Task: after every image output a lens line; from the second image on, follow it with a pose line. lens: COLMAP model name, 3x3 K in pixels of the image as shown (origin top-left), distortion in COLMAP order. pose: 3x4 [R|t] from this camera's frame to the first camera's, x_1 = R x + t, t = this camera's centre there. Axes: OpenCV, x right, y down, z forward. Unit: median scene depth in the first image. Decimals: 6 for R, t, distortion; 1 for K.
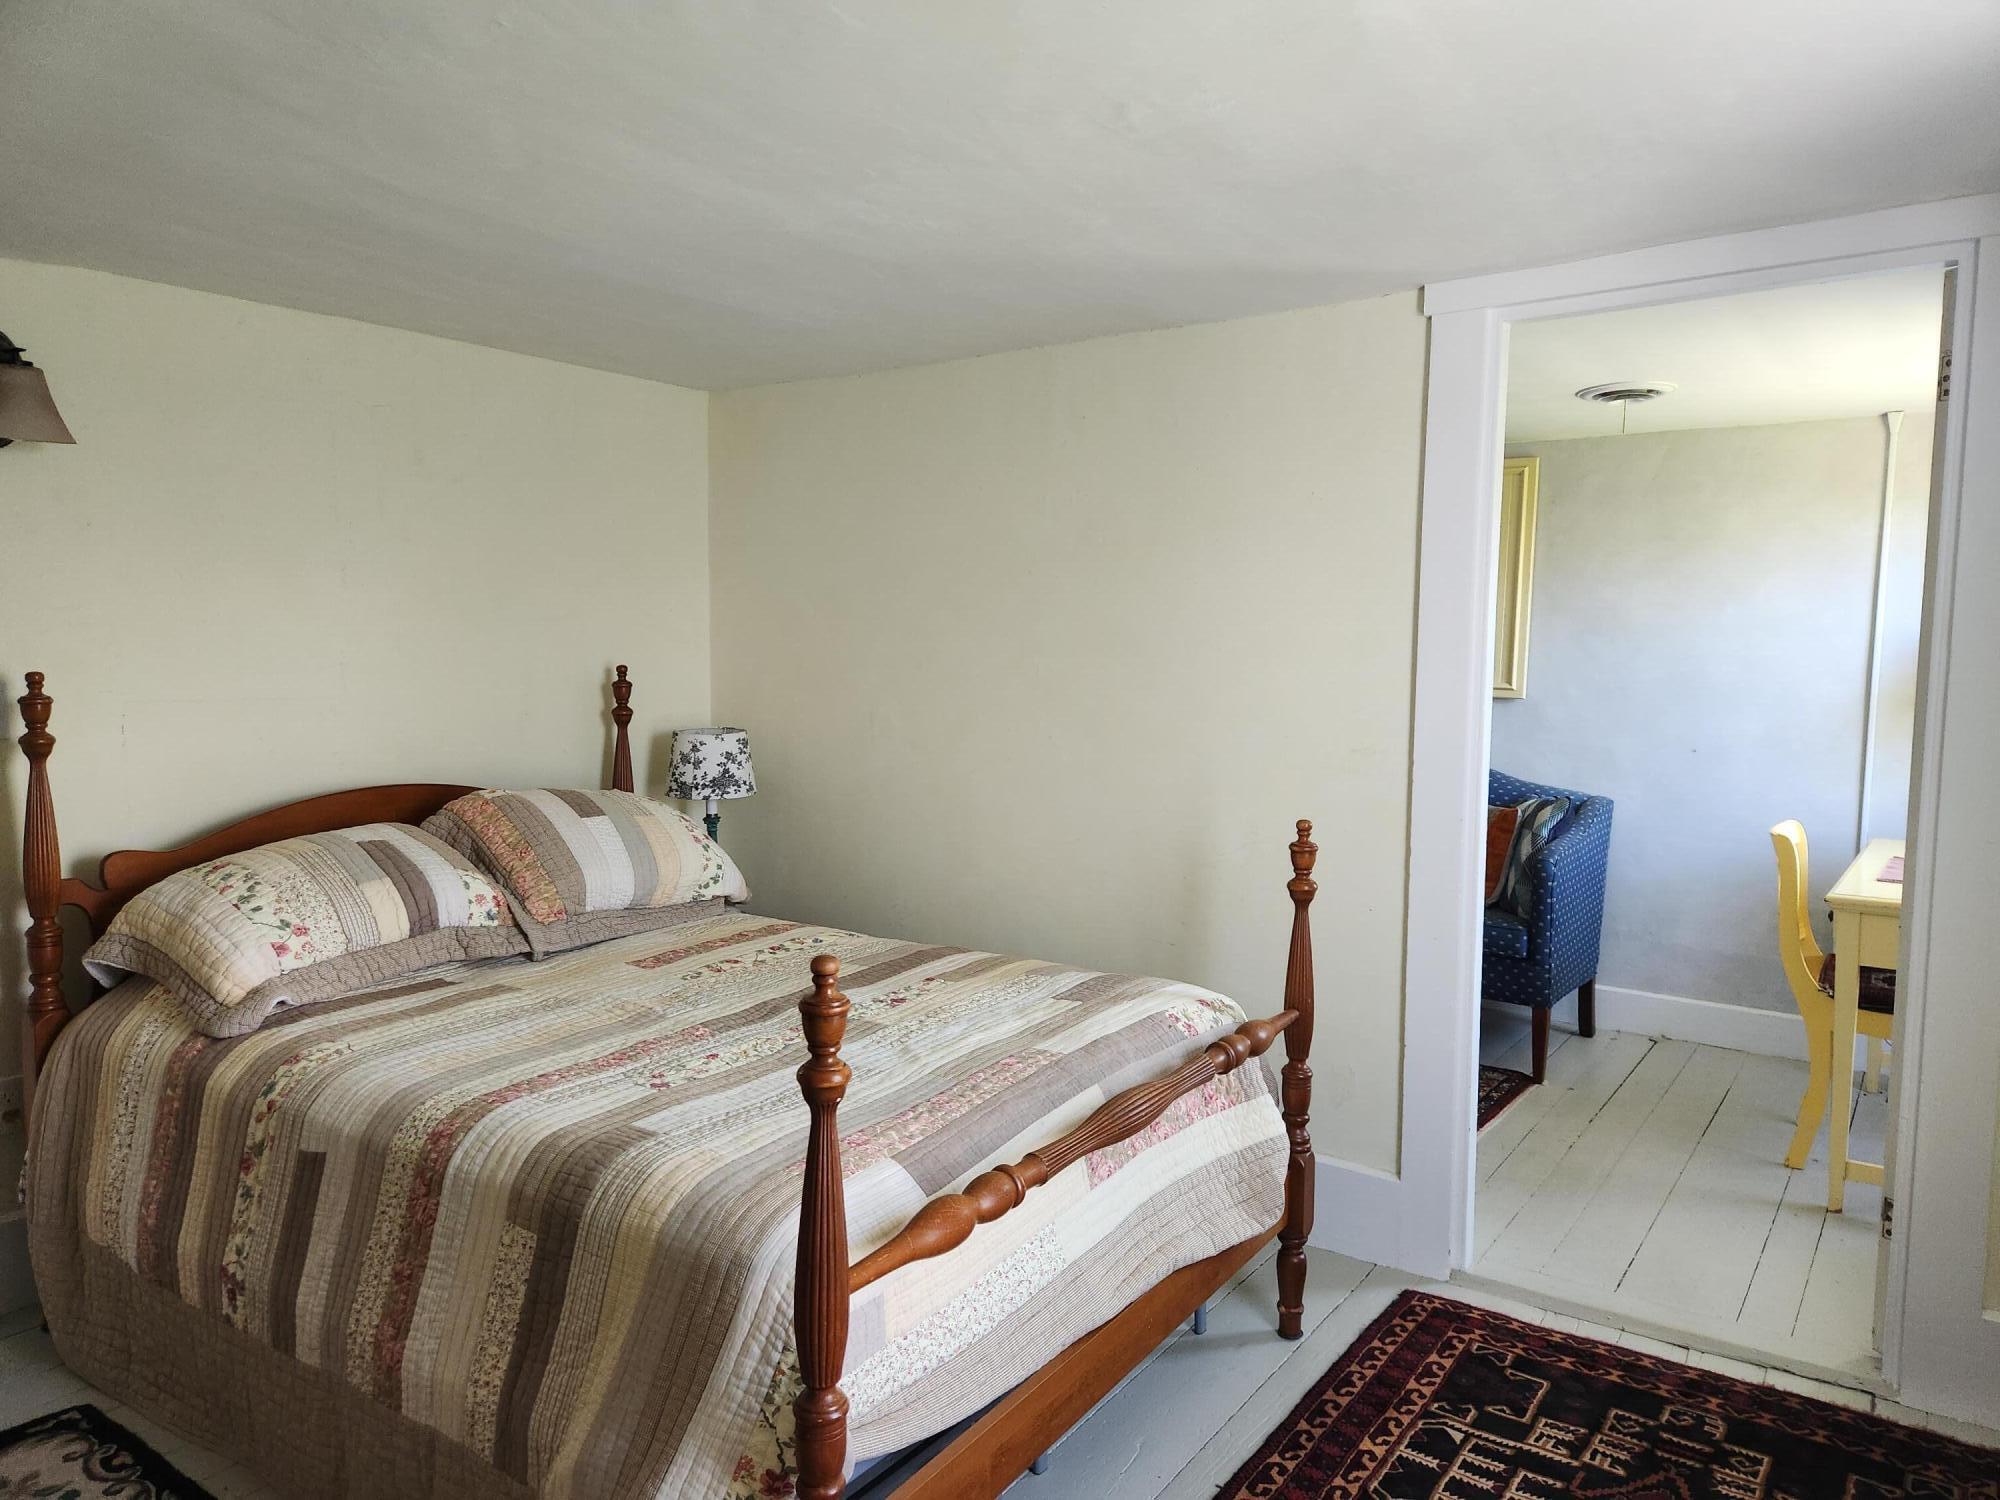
lens RADIAL K [[1345.4, 0, 1007.7], [0, 1345.4, 732.7], [0, 0, 1]] dist [0.067715, -0.047135]
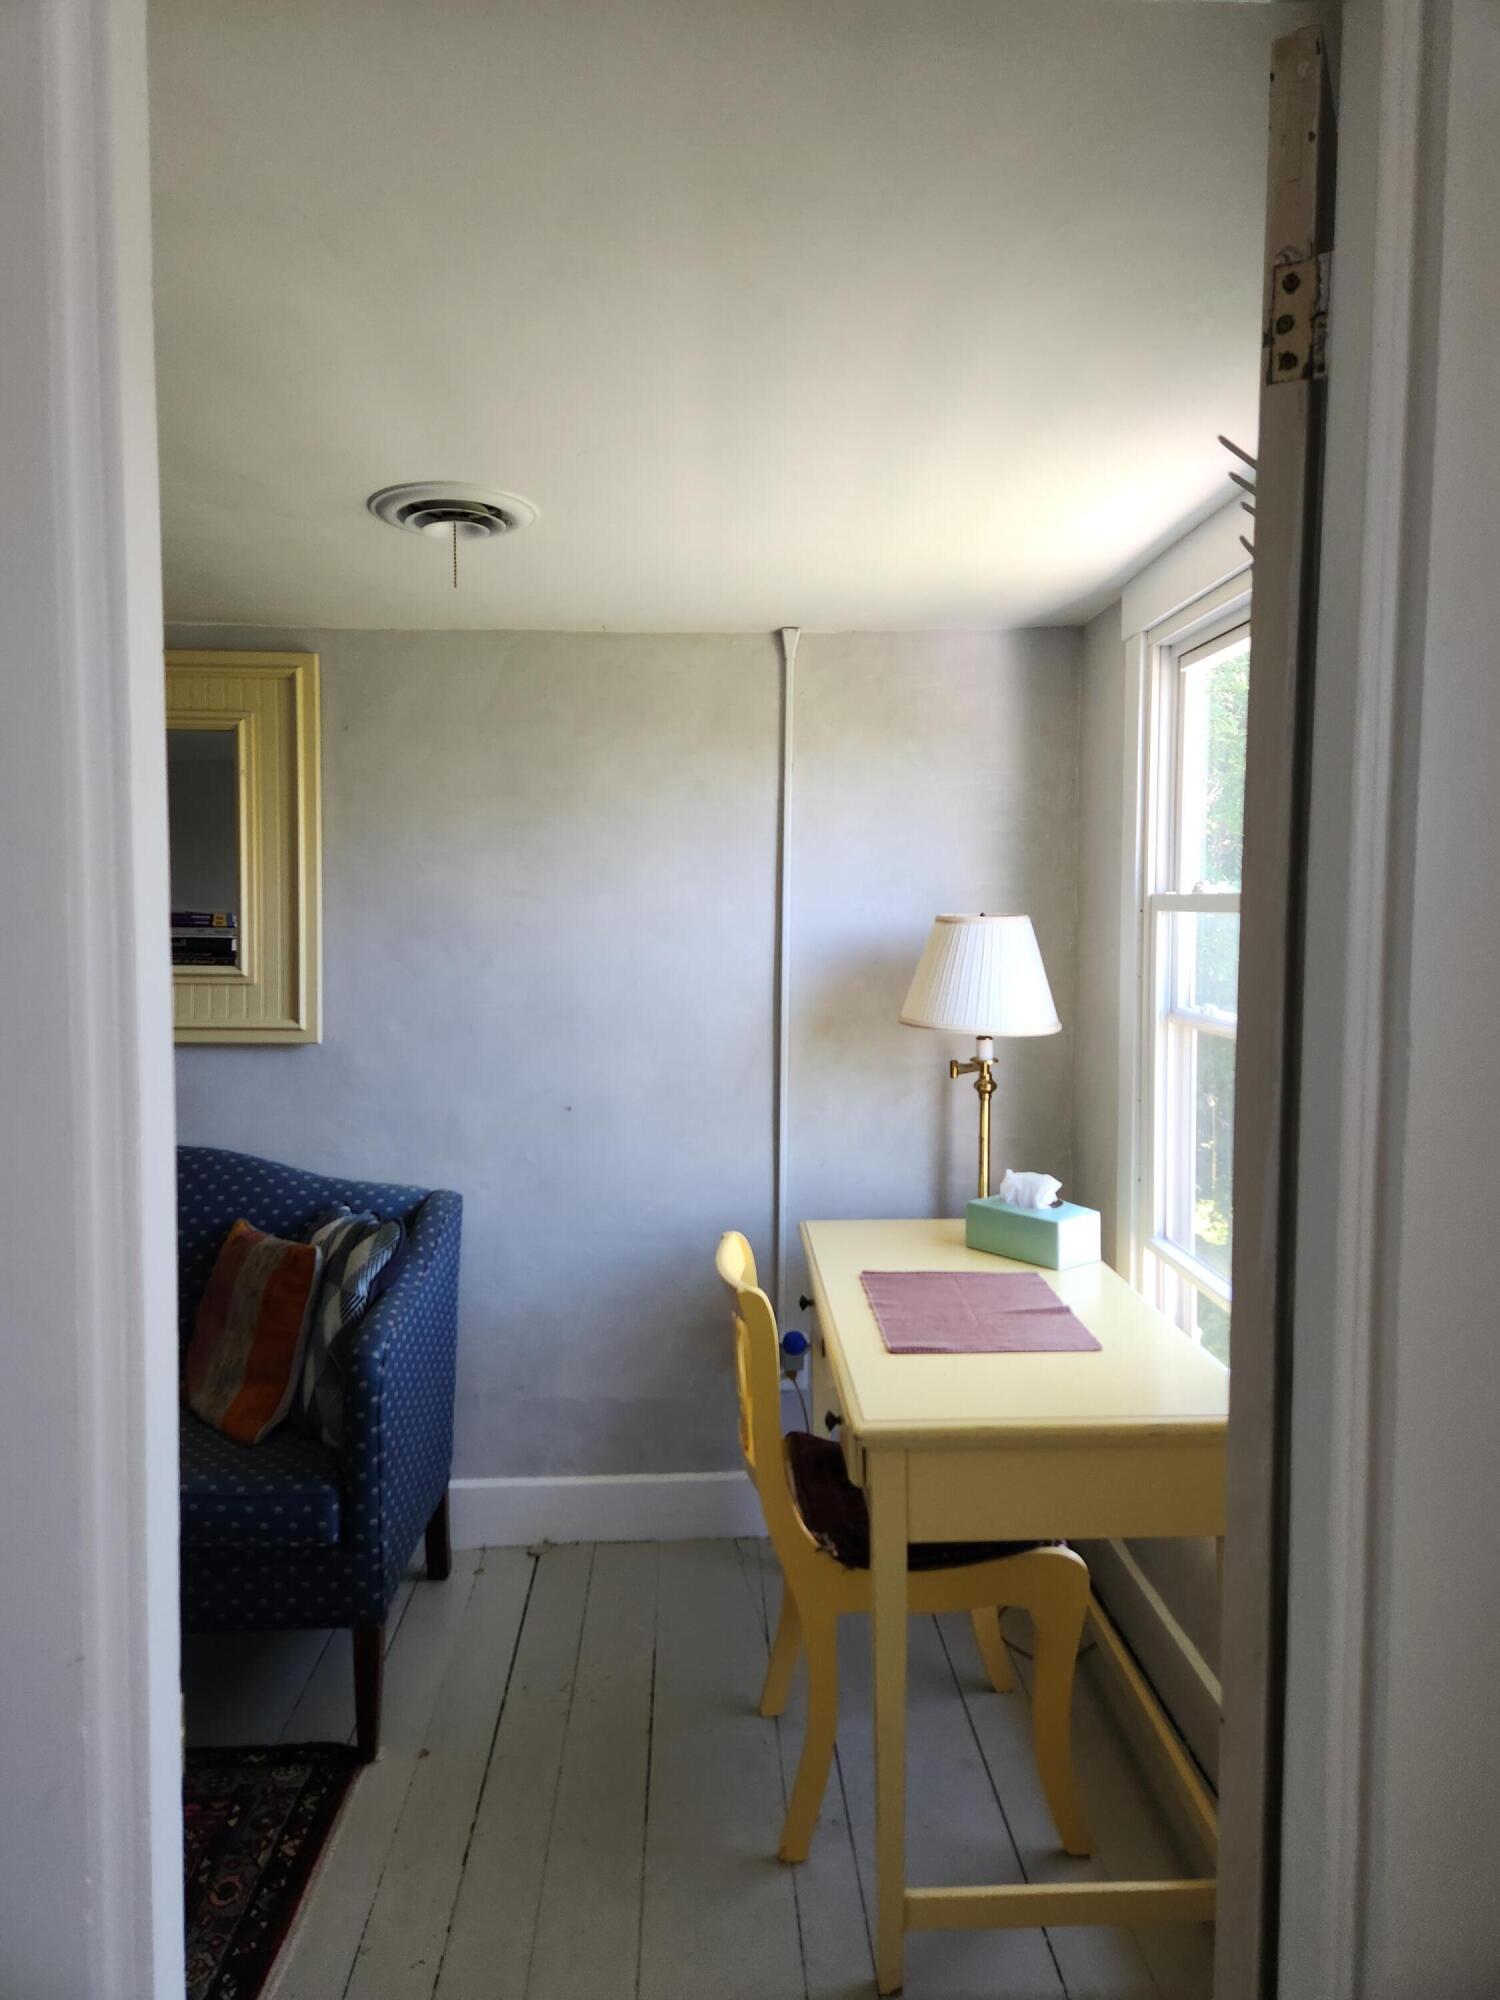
lens RADIAL K [[1345.4, 0, 757.8], [0, 1345.4, 987.5], [0, 0, 1]] dist [0.067715, -0.047135]
pose [[0.786892, -0.044333, 0.615496, 0.174634], [0.055220, 0.998473, 0.001322, -0.044102], [-0.614615, 0.032948, 0.788139, 0.428713]]
